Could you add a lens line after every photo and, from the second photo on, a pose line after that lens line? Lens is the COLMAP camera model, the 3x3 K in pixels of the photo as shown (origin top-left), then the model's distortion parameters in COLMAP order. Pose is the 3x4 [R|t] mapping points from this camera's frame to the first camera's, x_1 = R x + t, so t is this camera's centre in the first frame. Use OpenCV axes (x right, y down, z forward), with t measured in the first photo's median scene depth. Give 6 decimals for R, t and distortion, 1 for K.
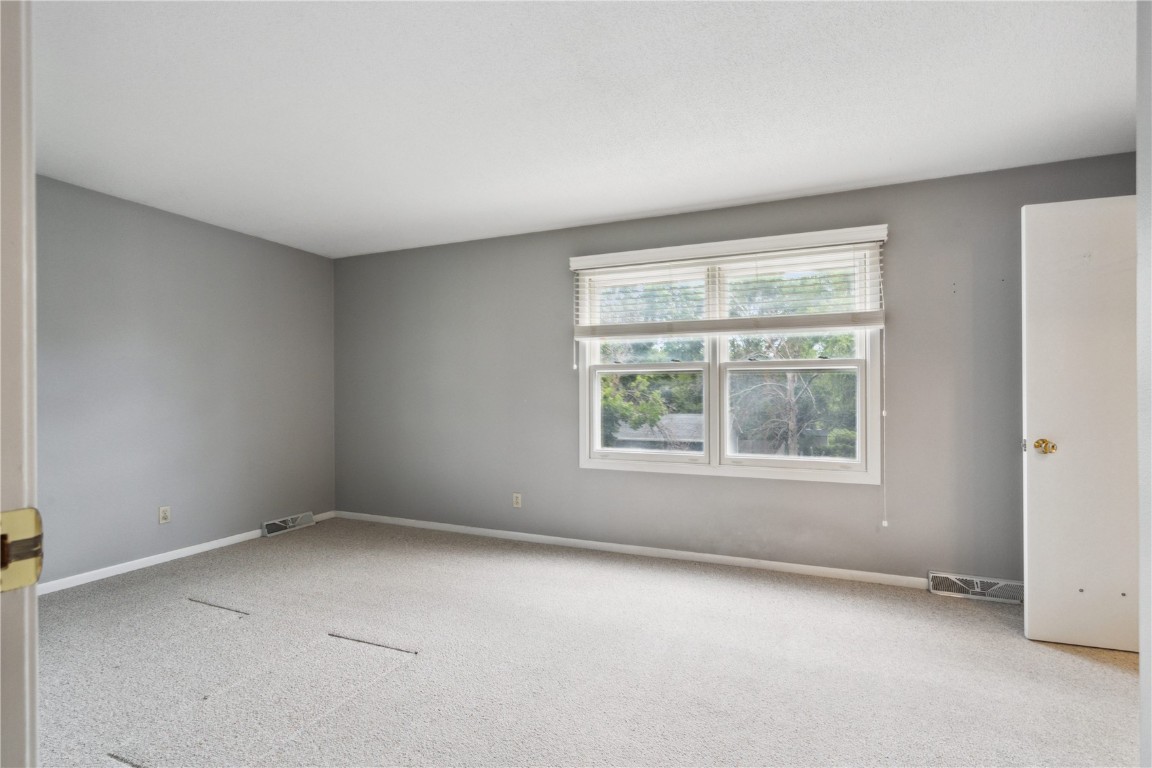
lens RADIAL K [[535.0, 0, 579.0], [0, 535.0, 389.8], [0, 0, 1]] dist [0.001033, 0.000014]
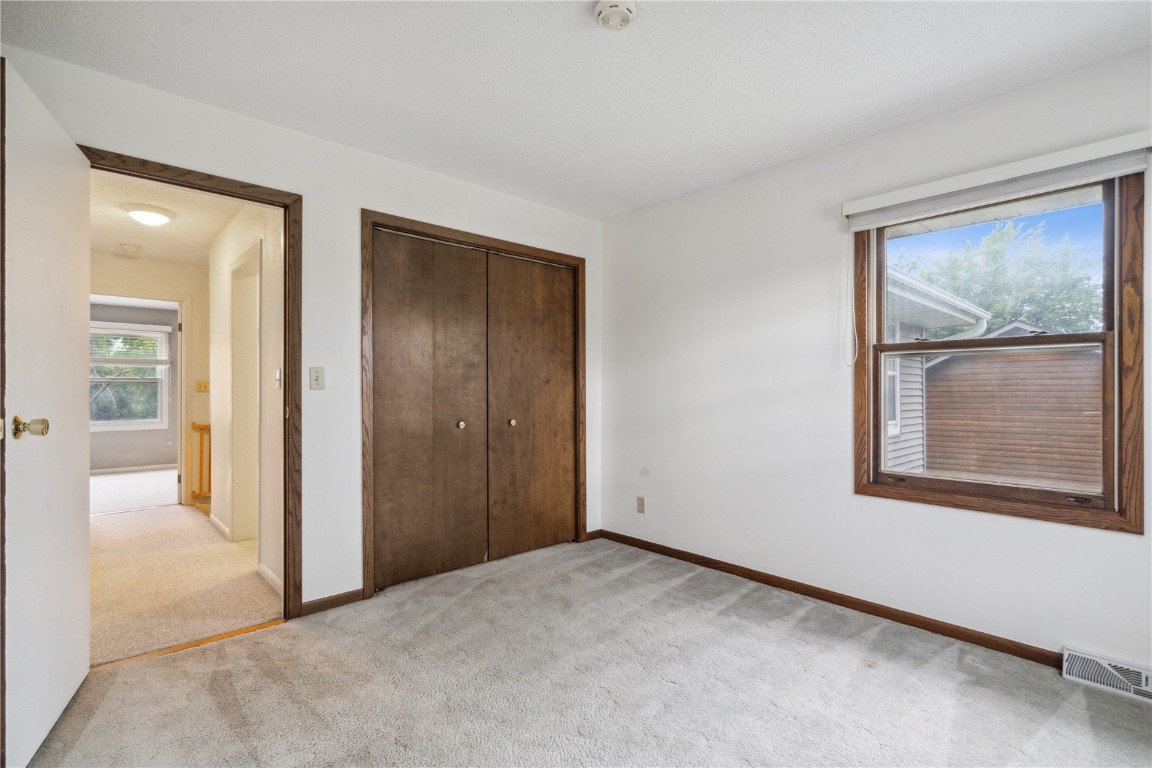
lens RADIAL K [[535.0, 0, 579.0], [0, 535.0, 389.8], [0, 0, 1]] dist [0.001033, 0.000014]
pose [[0.417945, 0.003930, 0.908464, -0.903596], [-0.004578, 0.999987, -0.002219, -0.008650], [-0.908461, -0.003231, 0.417958, -1.778996]]
